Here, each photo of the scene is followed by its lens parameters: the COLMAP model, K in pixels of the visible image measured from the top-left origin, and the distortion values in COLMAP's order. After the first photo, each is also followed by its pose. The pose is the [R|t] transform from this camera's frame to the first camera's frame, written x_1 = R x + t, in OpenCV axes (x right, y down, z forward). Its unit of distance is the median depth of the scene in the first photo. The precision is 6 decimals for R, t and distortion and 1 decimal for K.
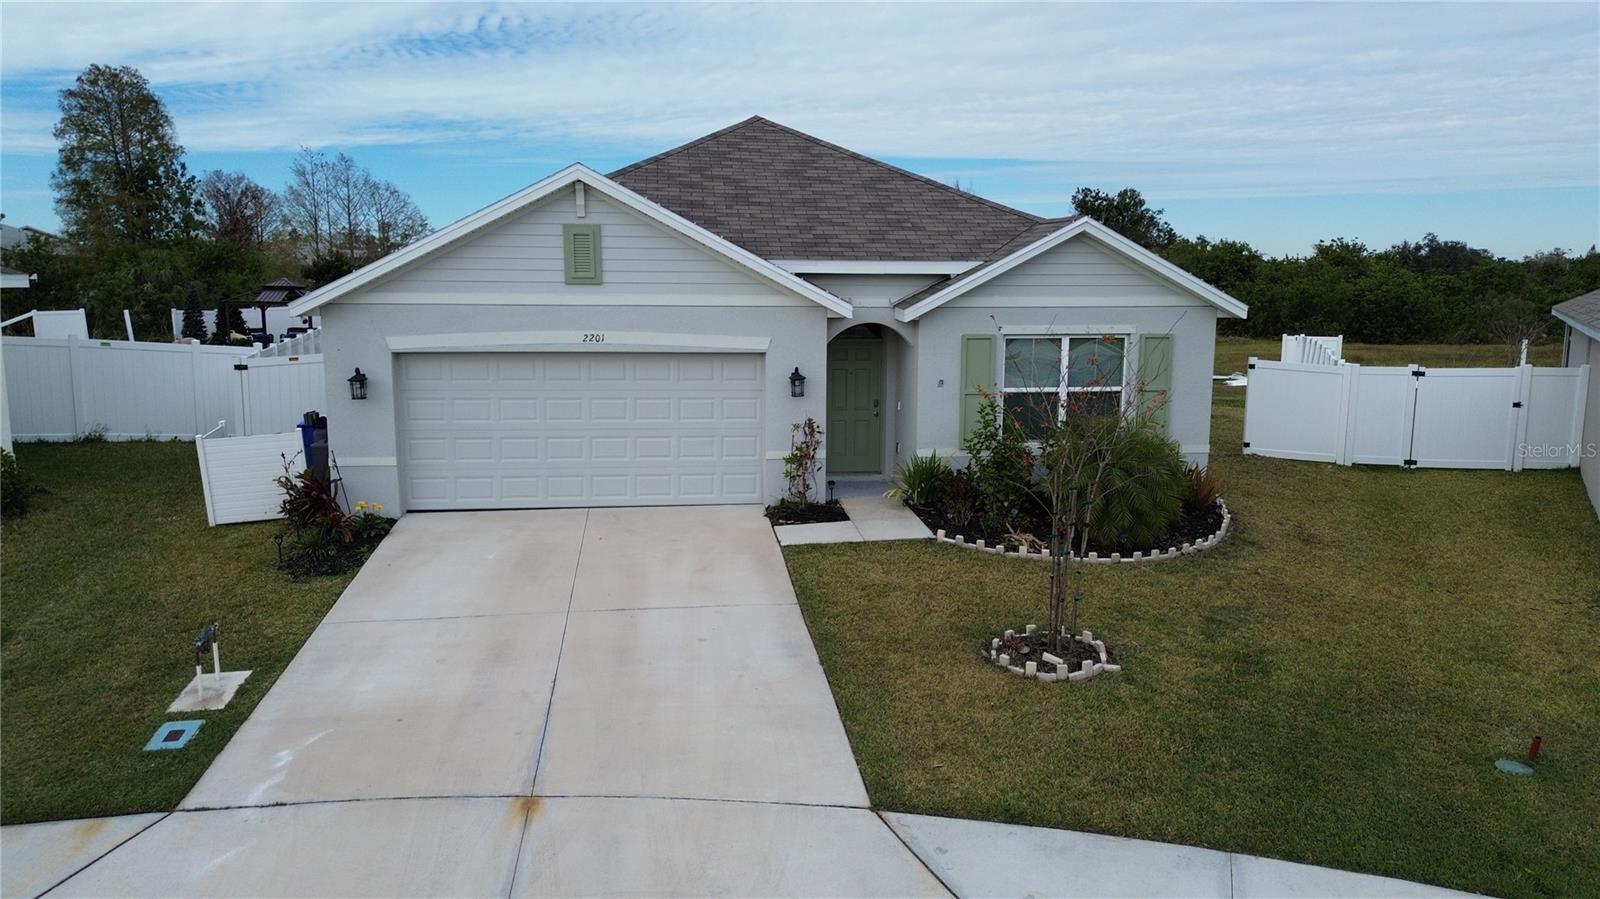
lens RADIAL K [[1126.7, 0, 797.9], [0, 1126.7, 454.3], [0, 0, 1]] dist [0.081994, -0.079066]
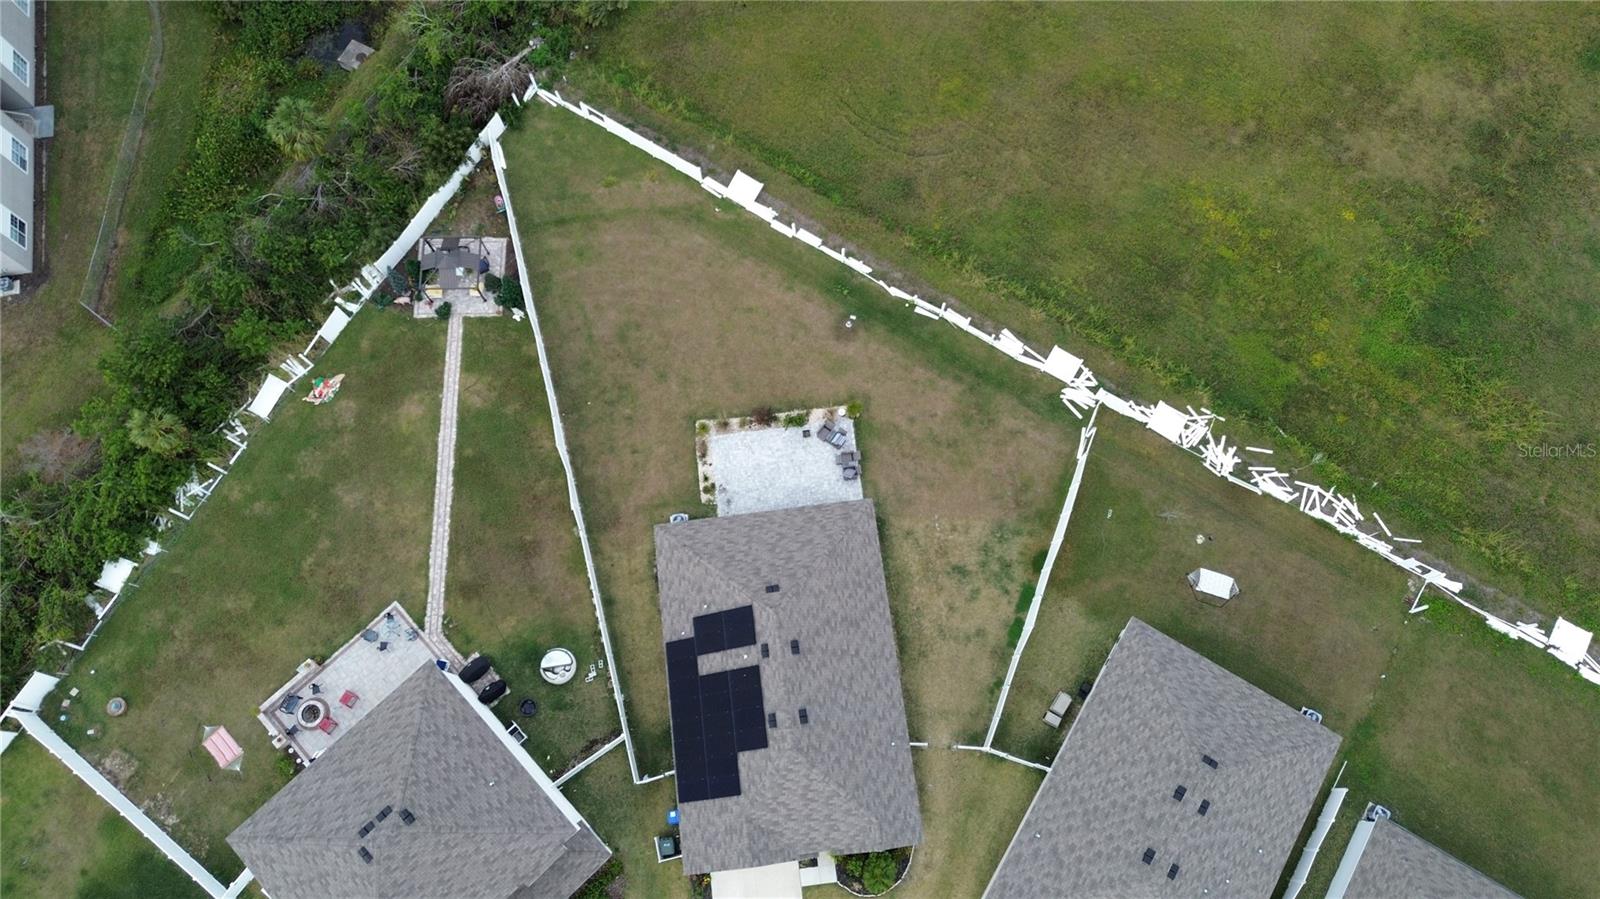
lens RADIAL K [[1109.5, 0, 800.0], [0, 1109.5, 449.5], [0, 0, 1]] dist [0.097222, -0.114571]
pose [[0.999931, 0.003009, -0.011358, 0.021313], [0.008988, 0.426764, 0.904318, -4.160496], [0.007569, -0.904358, 0.426708, 0.604218]]
